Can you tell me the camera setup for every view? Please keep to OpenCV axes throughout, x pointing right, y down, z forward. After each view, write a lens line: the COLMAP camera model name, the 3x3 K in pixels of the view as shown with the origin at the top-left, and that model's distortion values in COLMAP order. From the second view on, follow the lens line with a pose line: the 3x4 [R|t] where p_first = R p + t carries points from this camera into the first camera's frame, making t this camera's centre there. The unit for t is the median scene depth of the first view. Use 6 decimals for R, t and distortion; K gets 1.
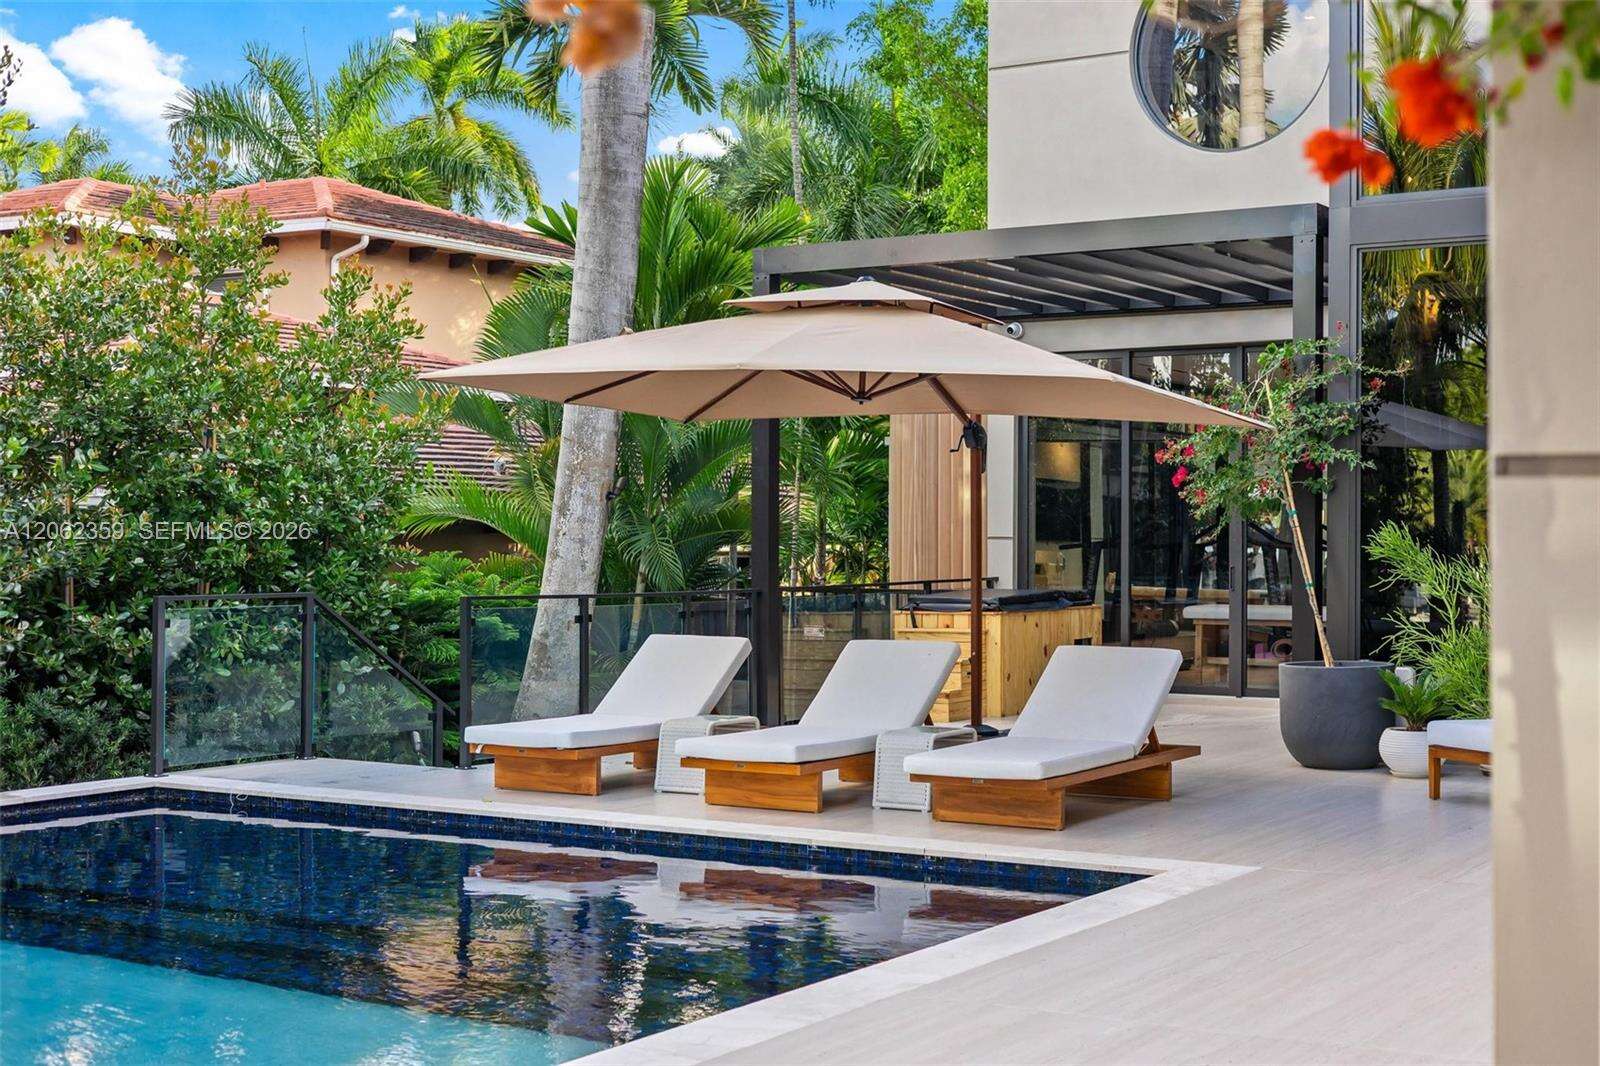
lens RADIAL K [[2289.2, 0, 800.3], [0, 2289.2, 533.4], [0, 0, 1]] dist [-0.013261, 0.000000]
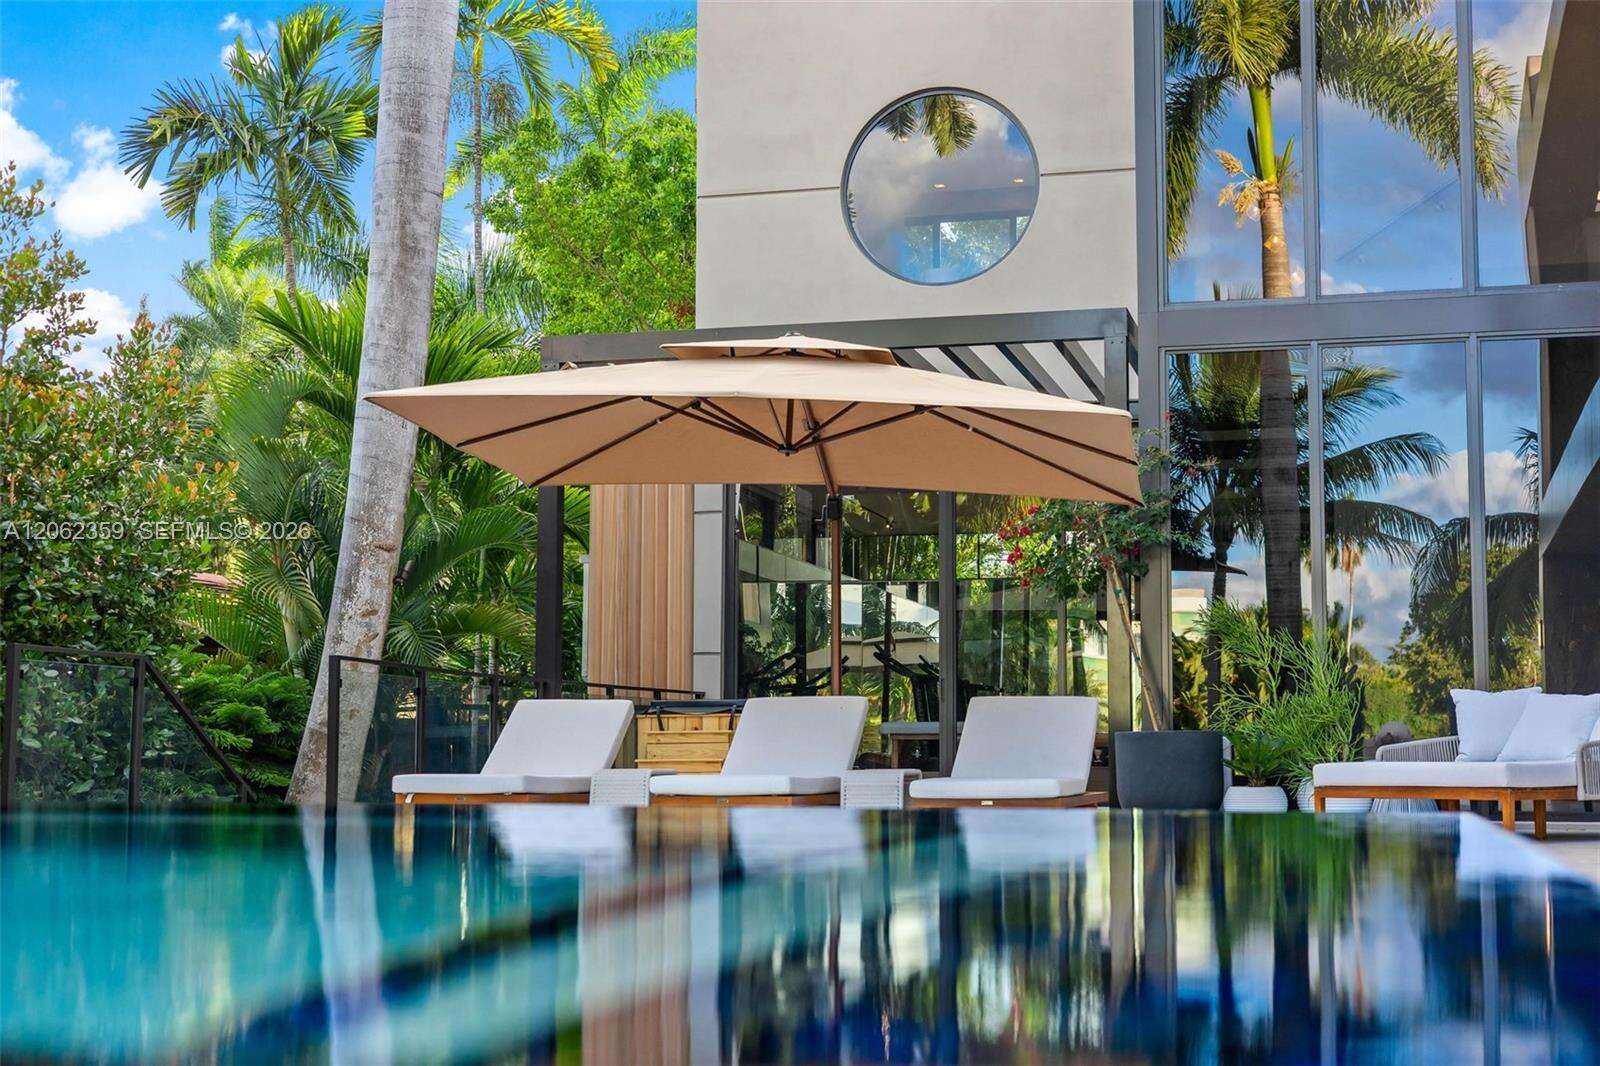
lens RADIAL K [[2289.2, 0, 800.6], [0, 2289.2, 532.6], [0, 0, 1]] dist [-0.013261, 0.000000]
pose [[0.955043, 0.030242, 0.294921, -0.207772], [0.000236, 0.994706, -0.102765, 0.063668], [-0.296467, 0.098215, 0.949980, 0.032086]]
